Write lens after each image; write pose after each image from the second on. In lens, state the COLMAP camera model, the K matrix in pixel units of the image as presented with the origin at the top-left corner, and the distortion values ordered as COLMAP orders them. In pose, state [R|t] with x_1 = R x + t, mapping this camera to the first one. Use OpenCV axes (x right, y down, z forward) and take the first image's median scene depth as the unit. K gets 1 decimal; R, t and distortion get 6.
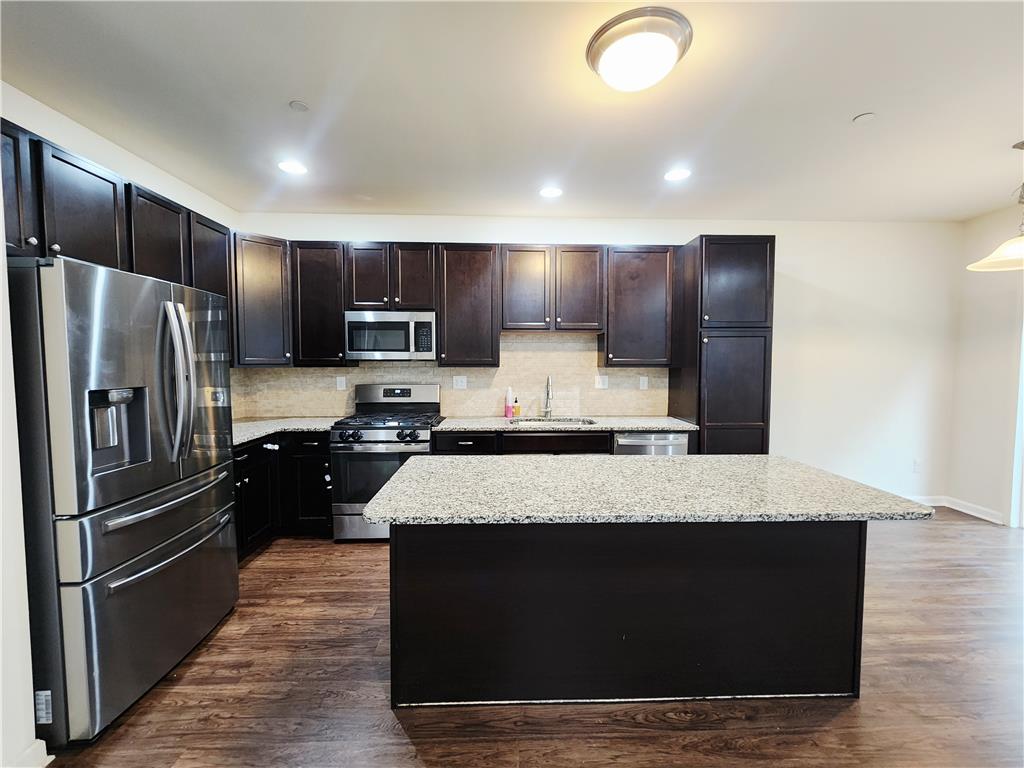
lens RADIAL K [[418.3, 0, 513.9], [0, 418.3, 383.3], [0, 0, 1]] dist [0.002705, -0.000297]
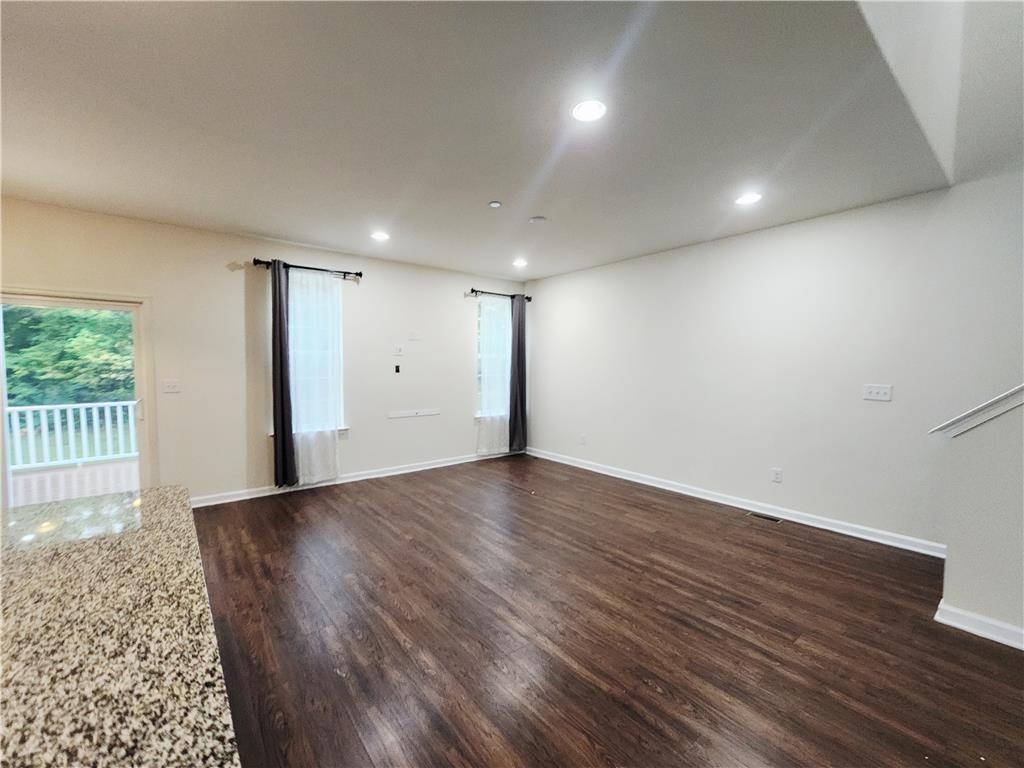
lens RADIAL K [[419.6, 0, 514.4], [0, 419.6, 384.3], [0, 0, 1]] dist [0.001115, 0.000782]
pose [[-0.605280, -0.048288, 0.794546, -0.338003], [0.037018, 0.995371, 0.088694, -0.041364], [-0.795151, 0.083097, -0.600691, 0.529082]]
